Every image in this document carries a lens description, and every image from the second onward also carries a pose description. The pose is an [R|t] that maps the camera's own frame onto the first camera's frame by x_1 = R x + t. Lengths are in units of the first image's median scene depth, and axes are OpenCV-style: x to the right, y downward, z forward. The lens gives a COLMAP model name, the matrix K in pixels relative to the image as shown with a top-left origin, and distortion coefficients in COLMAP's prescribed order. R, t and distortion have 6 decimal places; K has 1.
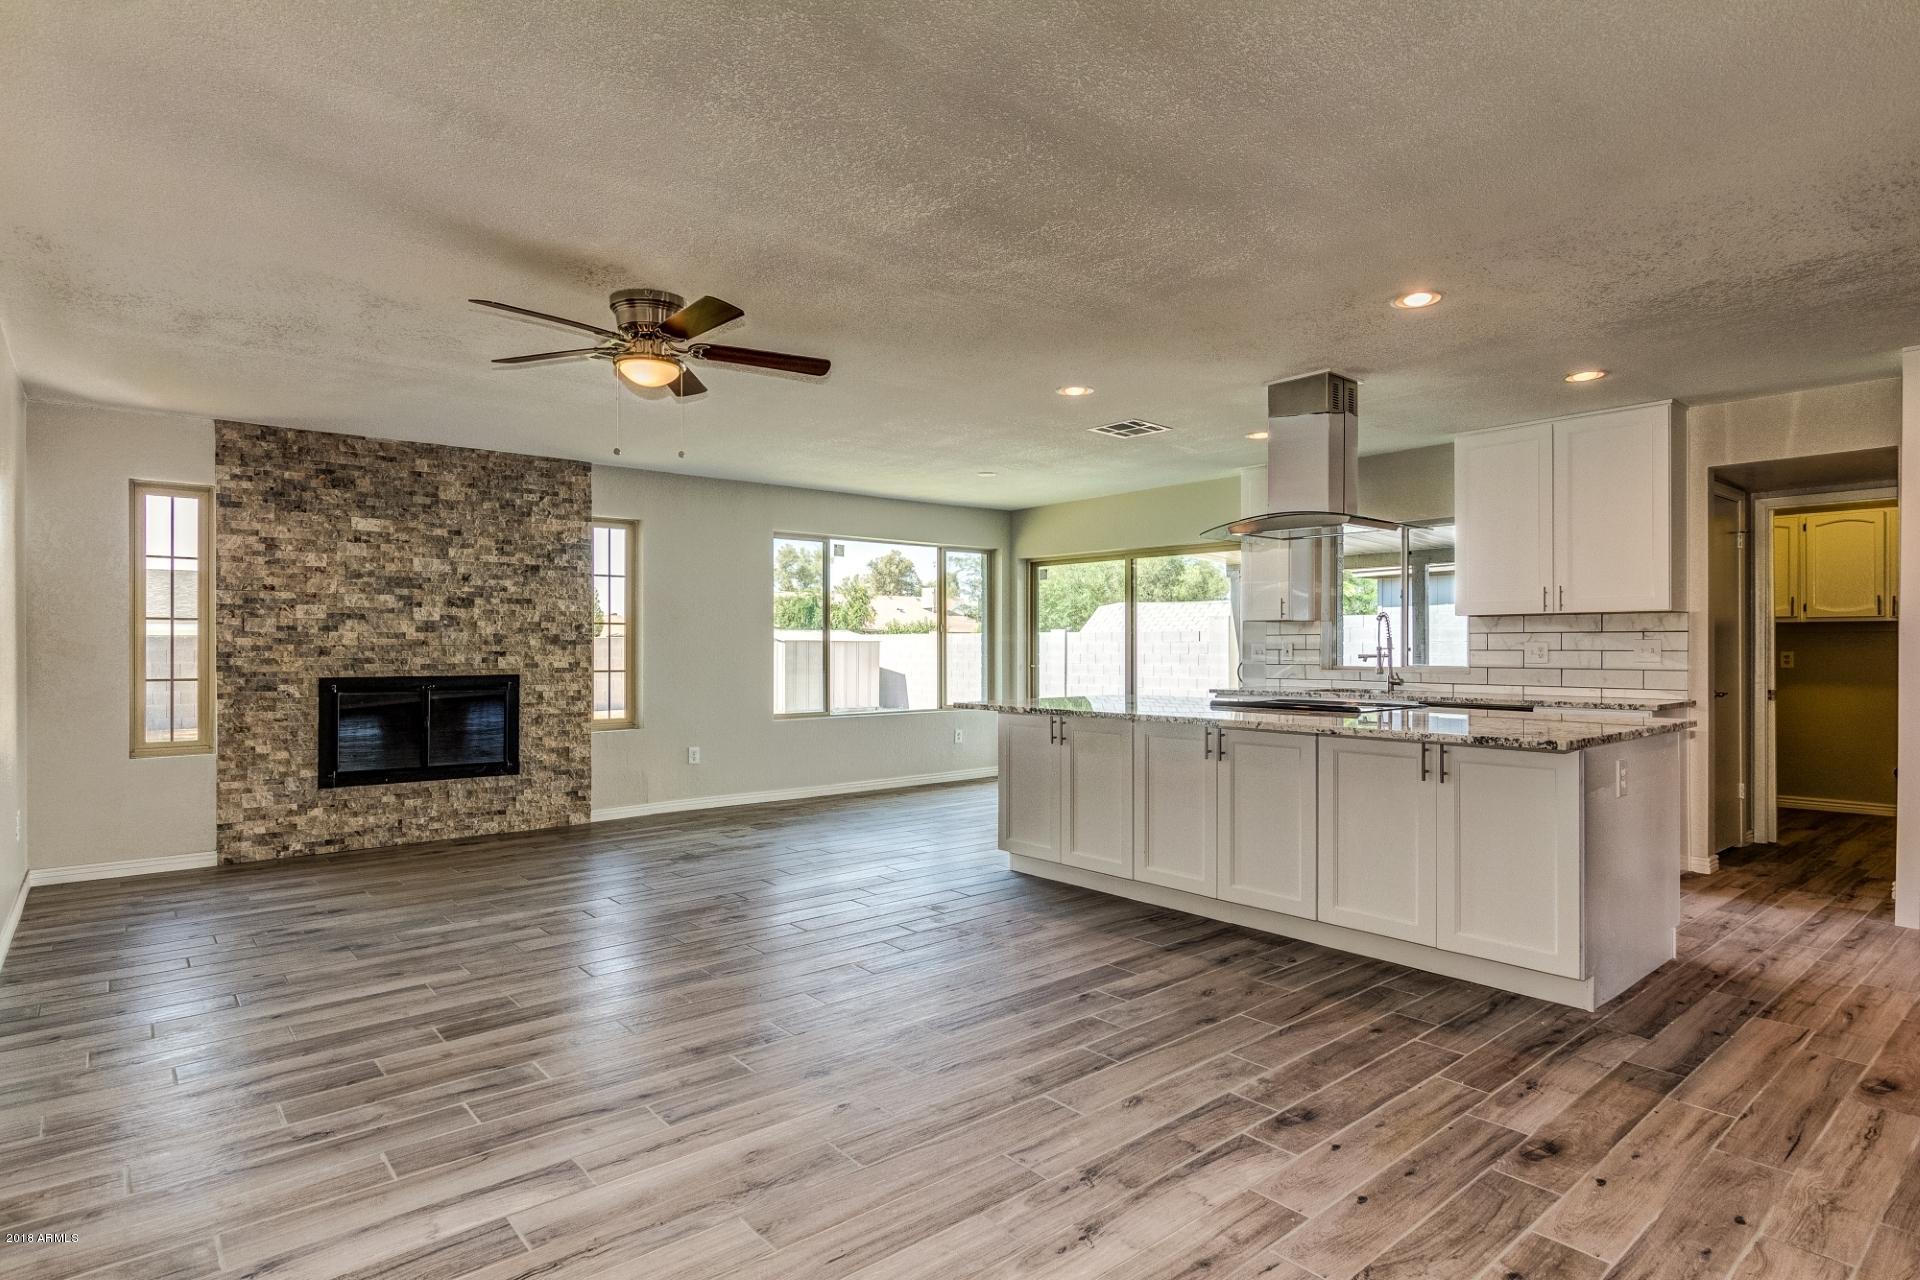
lens RADIAL K [[1007.4, 0, 945.2], [0, 1007.4, 647.2], [0, 0, 1]] dist [-0.004471, 0.002068]
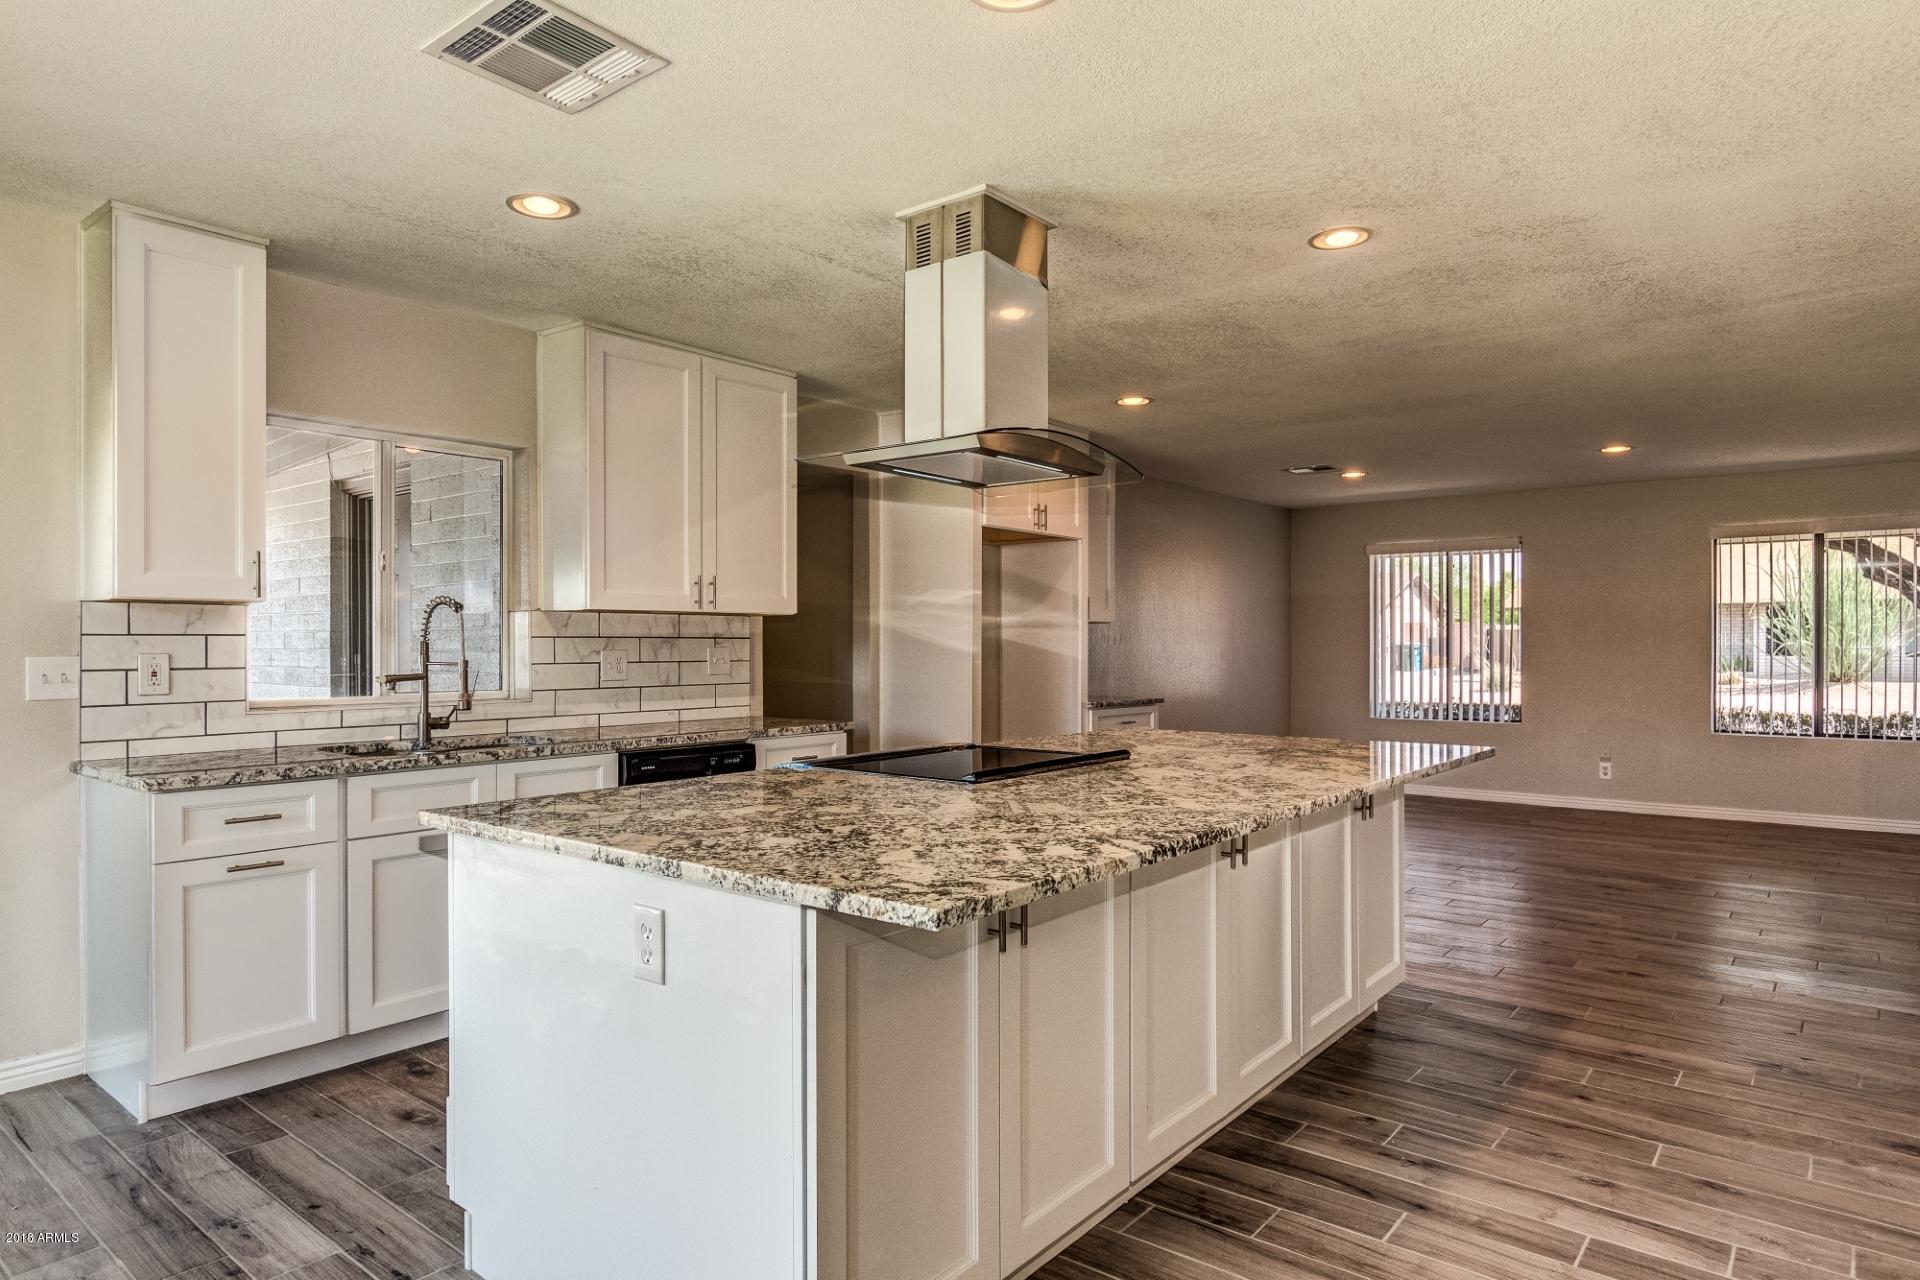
lens RADIAL K [[1121.5, 0, 928.6], [0, 1121.5, 652.5], [0, 0, 1]] dist [-0.001958, -0.005393]
pose [[-0.185094, -0.005161, 0.982707, -0.218744], [0.001003, 0.999985, 0.005440, -0.007589], [-0.982720, 0.001992, -0.185086, 0.895160]]
